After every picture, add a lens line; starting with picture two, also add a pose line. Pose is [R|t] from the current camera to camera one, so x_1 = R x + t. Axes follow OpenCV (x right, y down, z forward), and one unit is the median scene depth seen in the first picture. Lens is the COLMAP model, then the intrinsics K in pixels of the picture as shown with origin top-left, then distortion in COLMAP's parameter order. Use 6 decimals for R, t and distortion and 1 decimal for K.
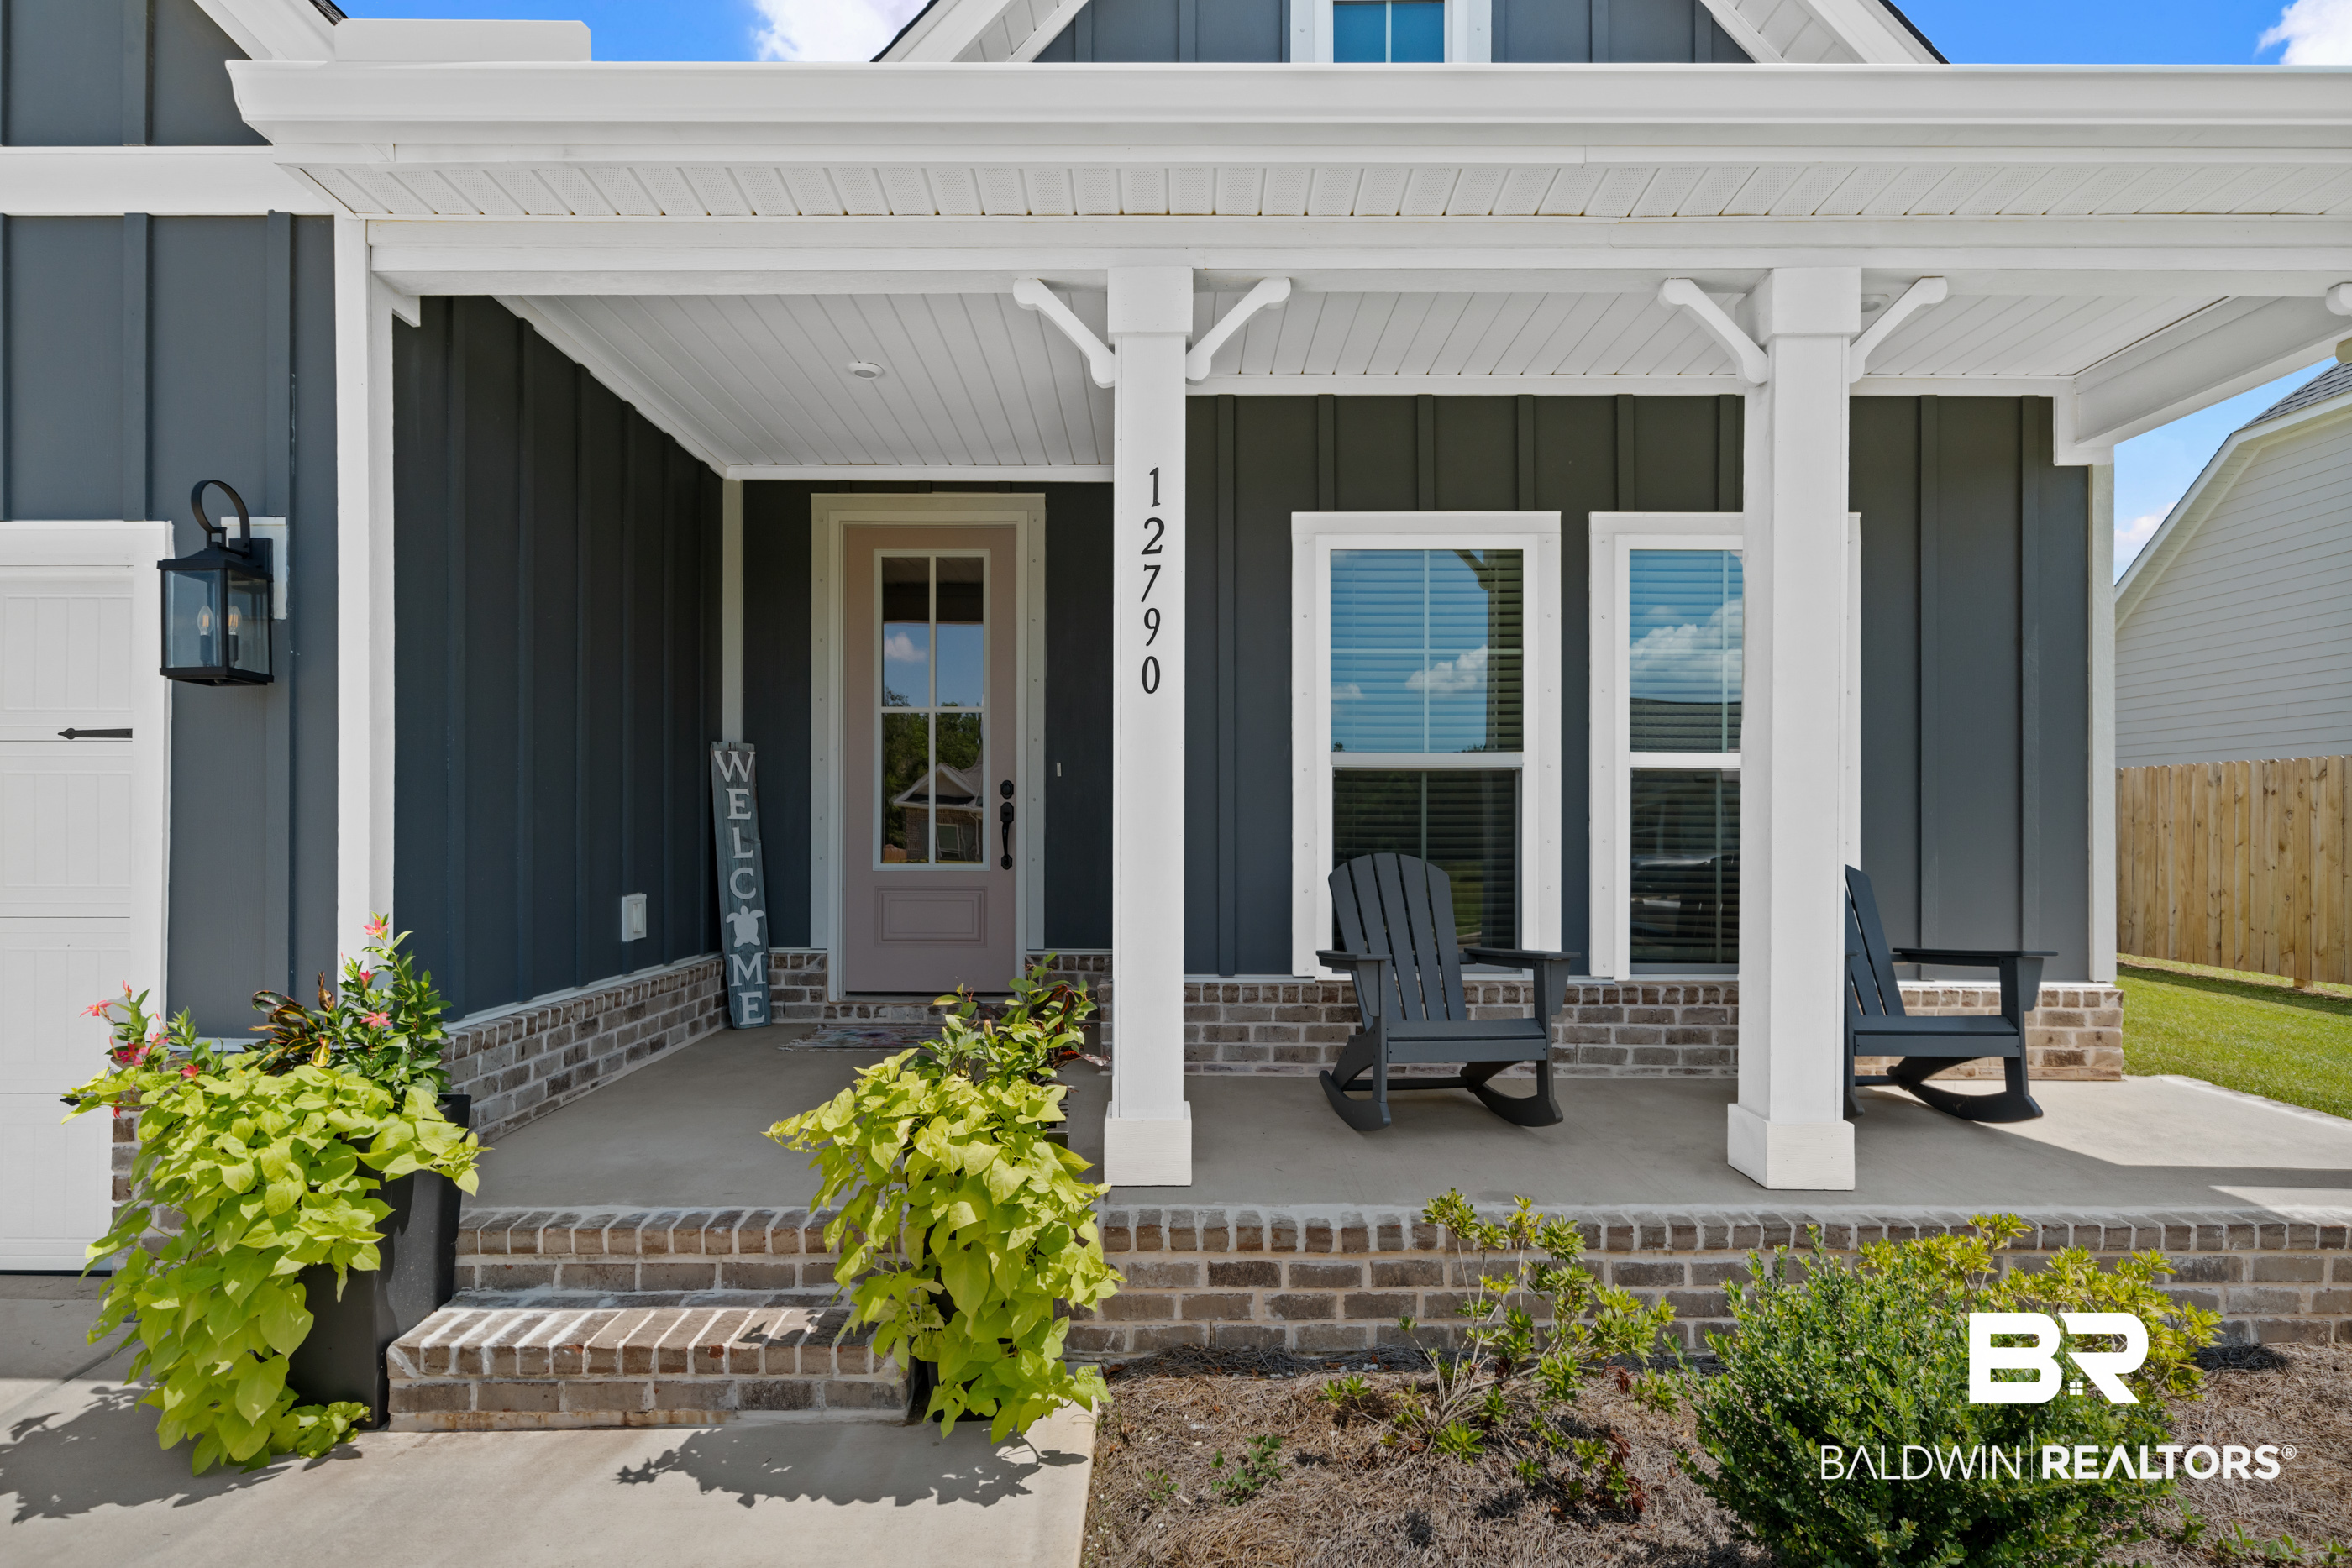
lens RADIAL K [[1175.6, 0, 1165.4], [0, 1175.6, 825.7], [0, 0, 1]] dist [0.002467, 0.001070]
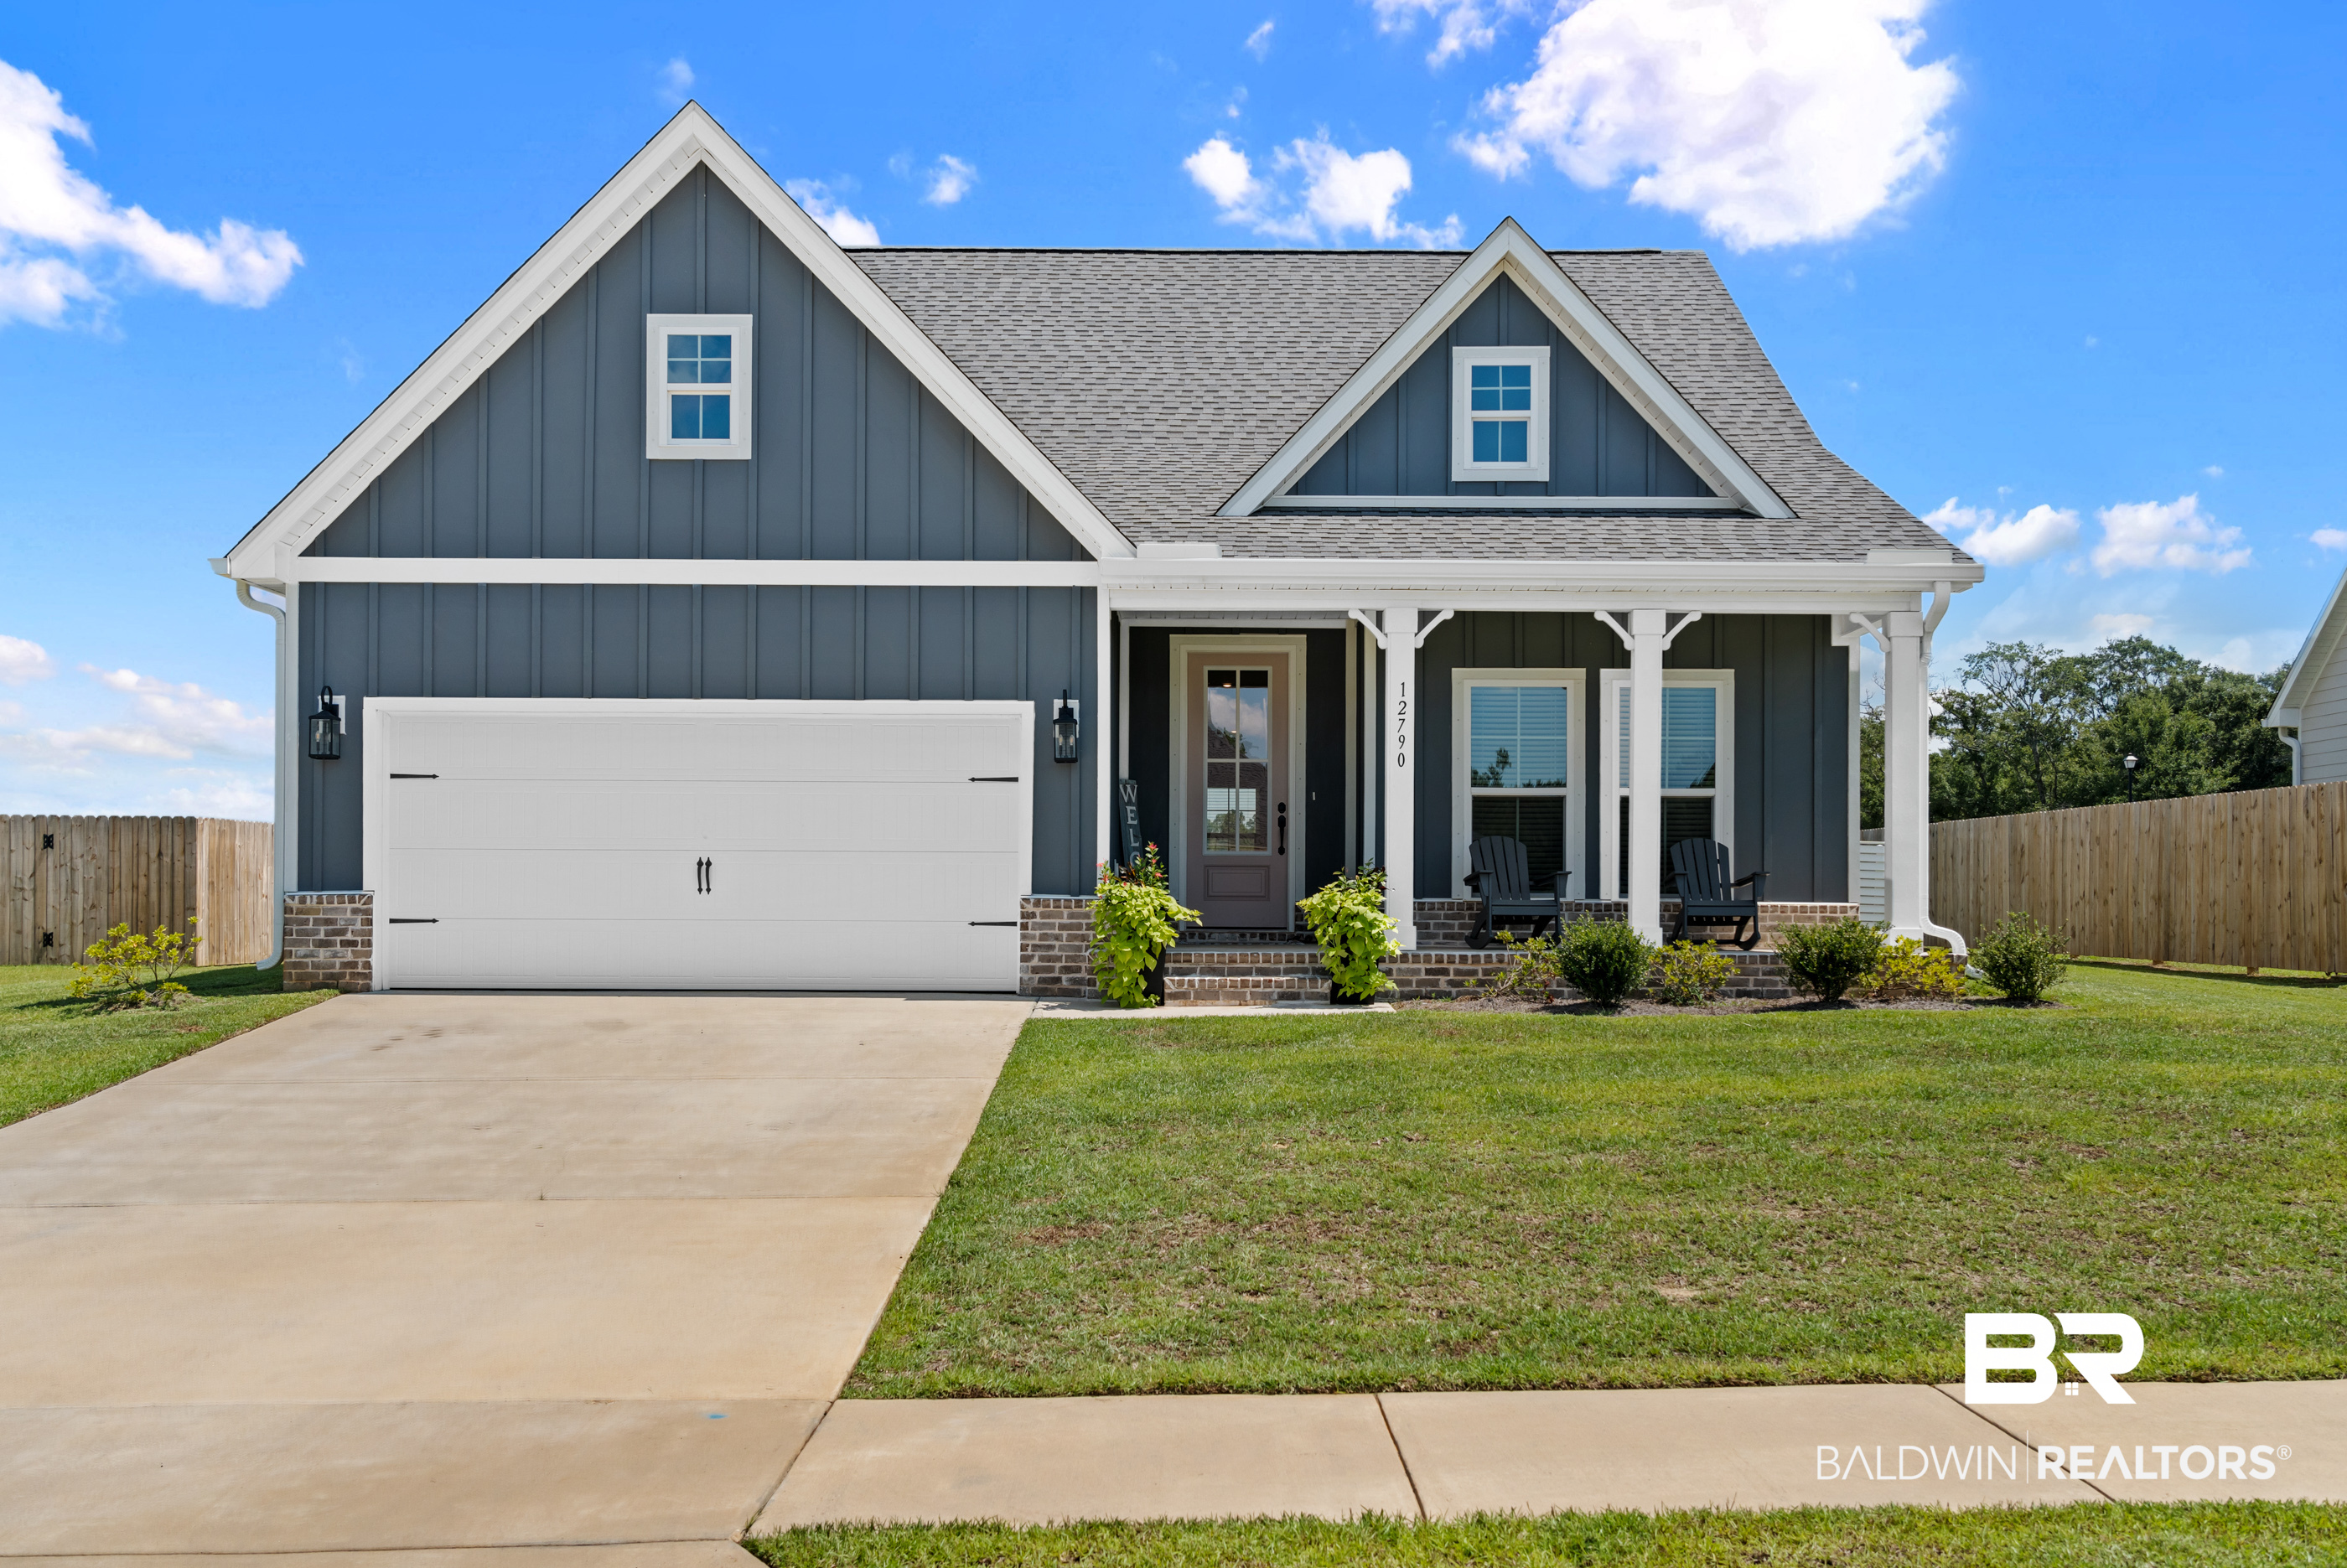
lens RADIAL K [[2131.4, 0, 1188.9], [0, 2131.4, 915.8], [0, 0, 1]] dist [0.013973, 0.000000]
pose [[0.999990, 0.003791, -0.002344, -0.478742], [-0.003778, 0.999977, 0.005557, 0.199096], [0.002365, -0.005548, 0.999982, -3.810545]]
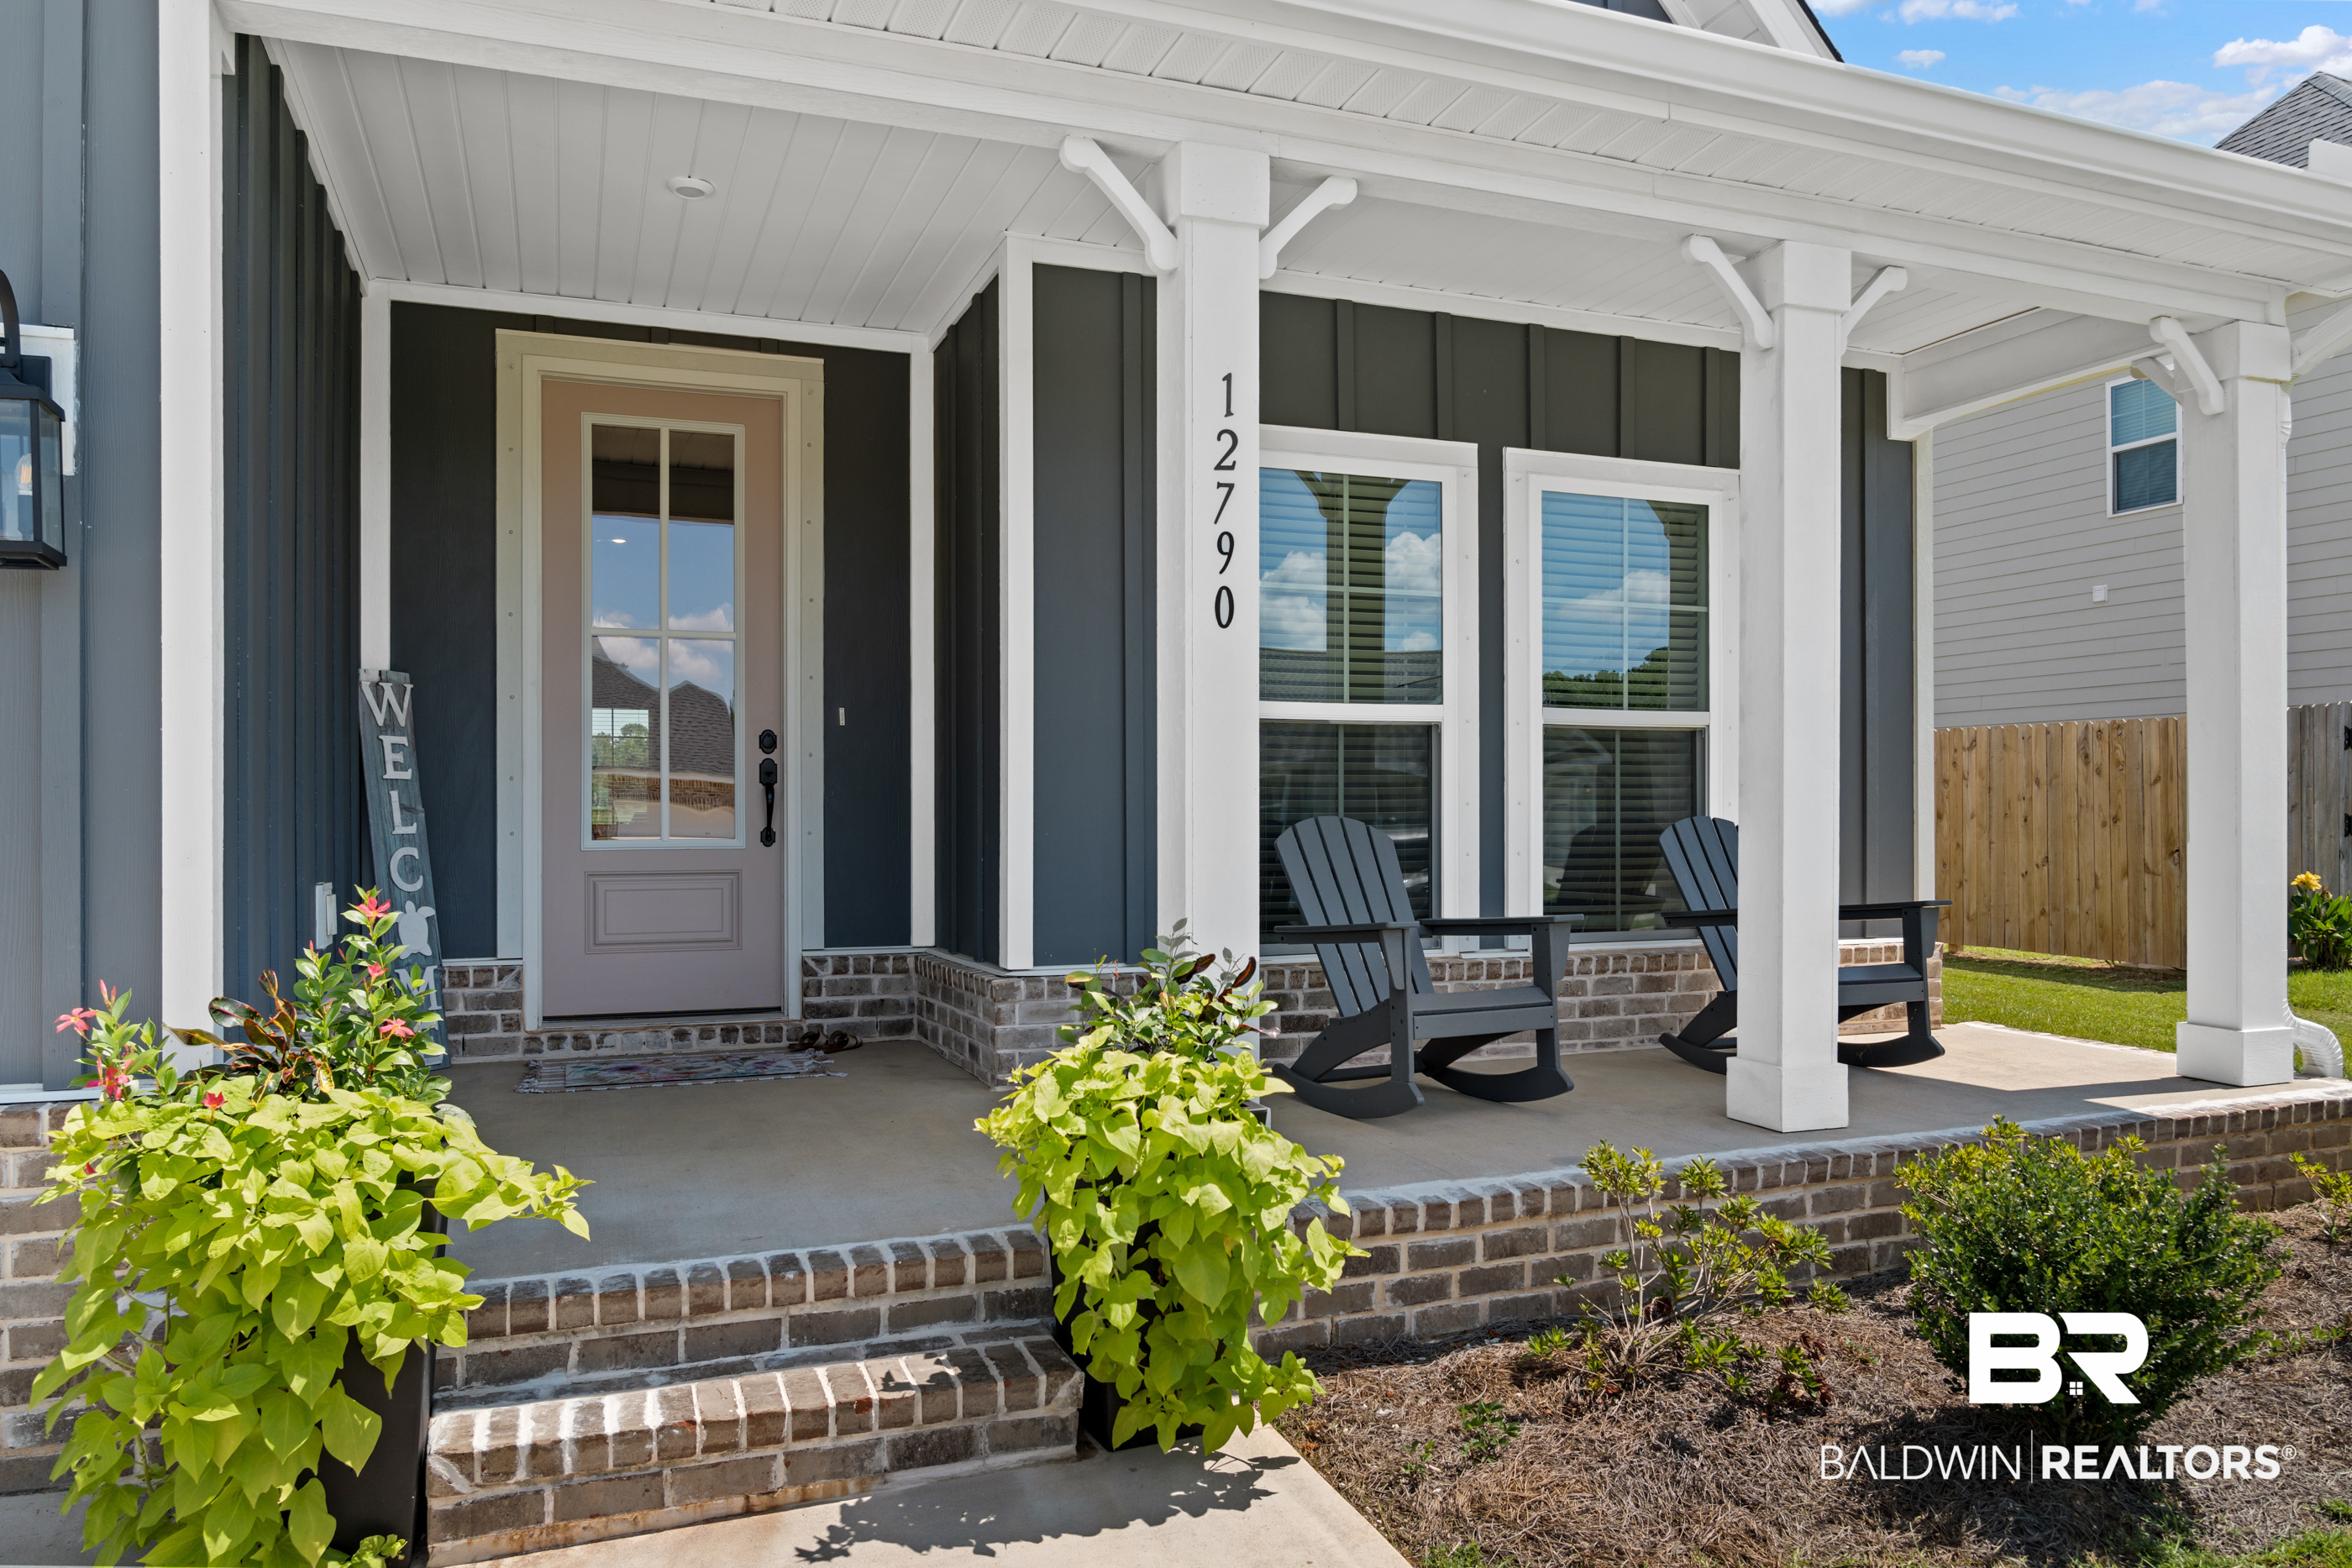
lens RADIAL K [[1581.0, 0, 1176.6], [0, 1581.0, 808.7], [0, 0, 1]] dist [-0.023075, 0.007926]
pose [[0.933225, -0.003566, 0.359275, -0.469018], [0.002765, 0.999992, 0.002743, 0.019620], [-0.359282, -0.001566, 0.933228, -0.093045]]
